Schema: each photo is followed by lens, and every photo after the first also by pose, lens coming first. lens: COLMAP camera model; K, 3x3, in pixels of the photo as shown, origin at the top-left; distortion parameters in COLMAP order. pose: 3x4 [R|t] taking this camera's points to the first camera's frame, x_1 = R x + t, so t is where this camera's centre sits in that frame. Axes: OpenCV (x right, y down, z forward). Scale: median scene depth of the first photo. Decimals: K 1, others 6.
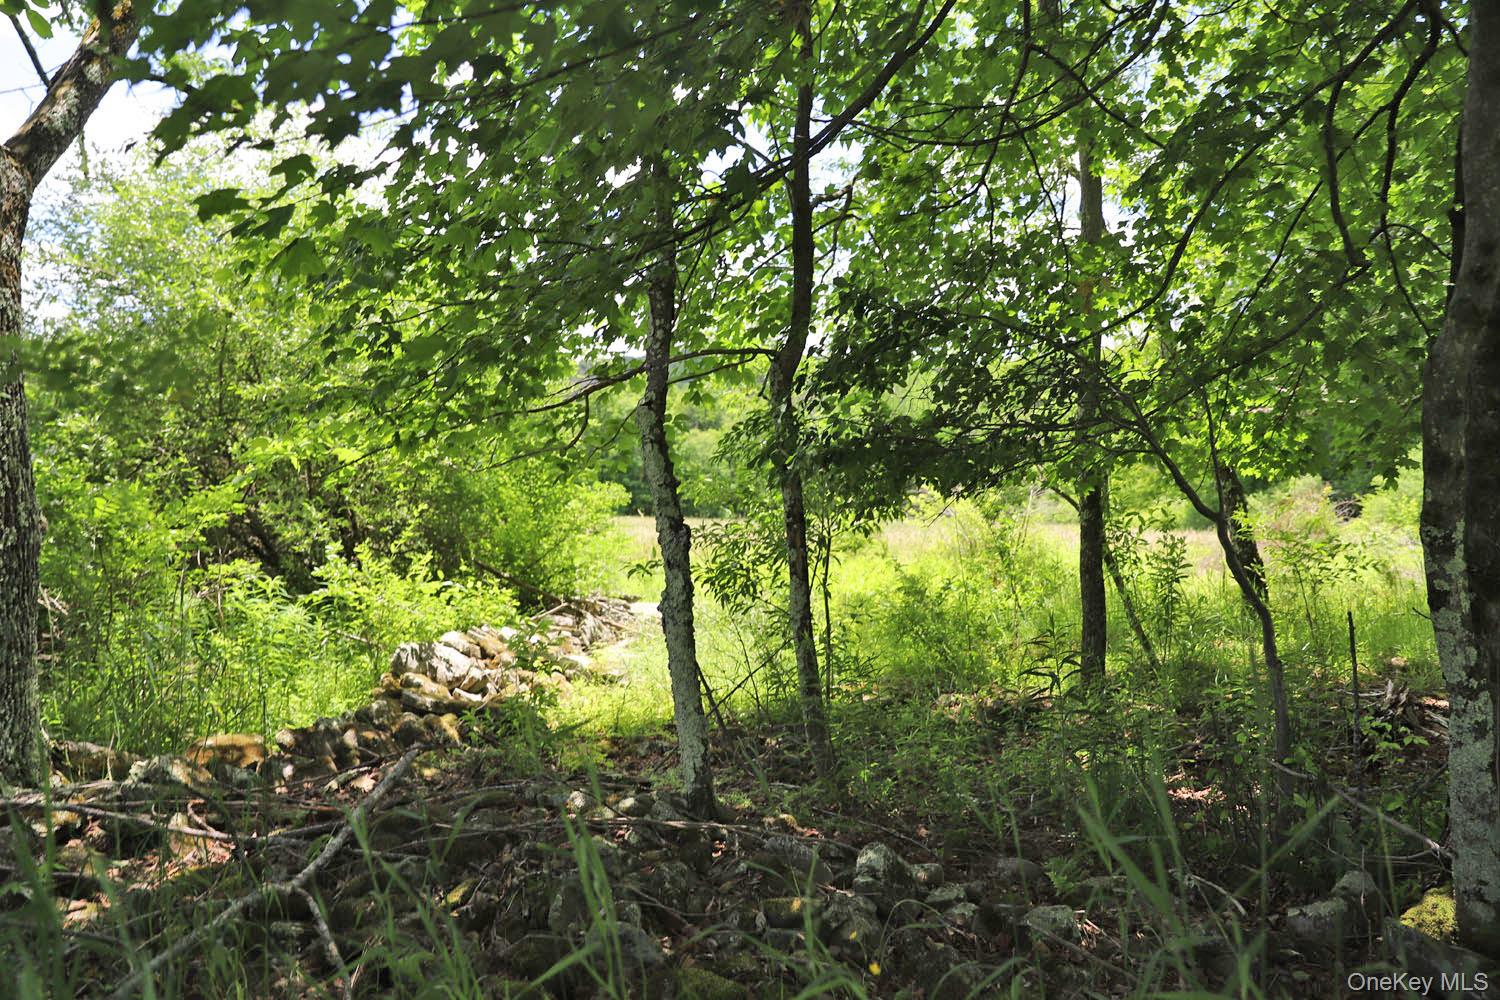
lens RADIAL K [[1027.8, 0, 746.4], [0, 1027.8, 494.2], [0, 0, 1]] dist [-0.121663, 0.104449]
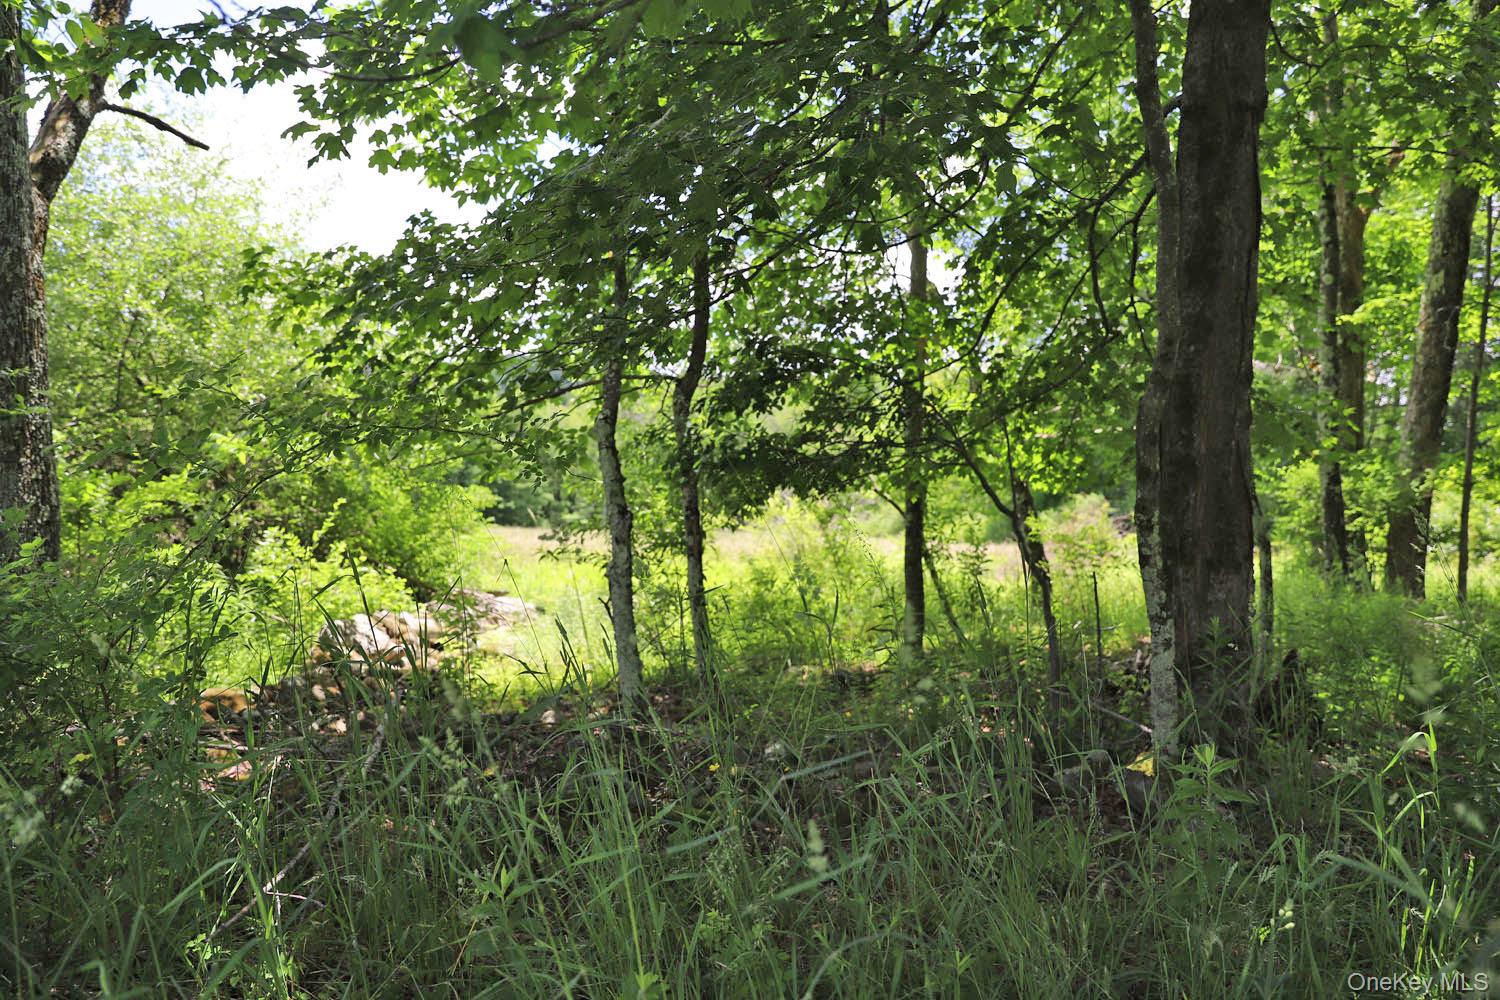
lens RADIAL K [[1040.1, 0, 745.1], [0, 1040.1, 498.1], [0, 0, 1]] dist [-0.107897, 0.097482]
pose [[0.983158, 0.019191, 0.181746, -0.105527], [-0.017457, 0.999786, -0.011140, 0.017367], [-0.181920, 0.007780, 0.983282, -0.229886]]
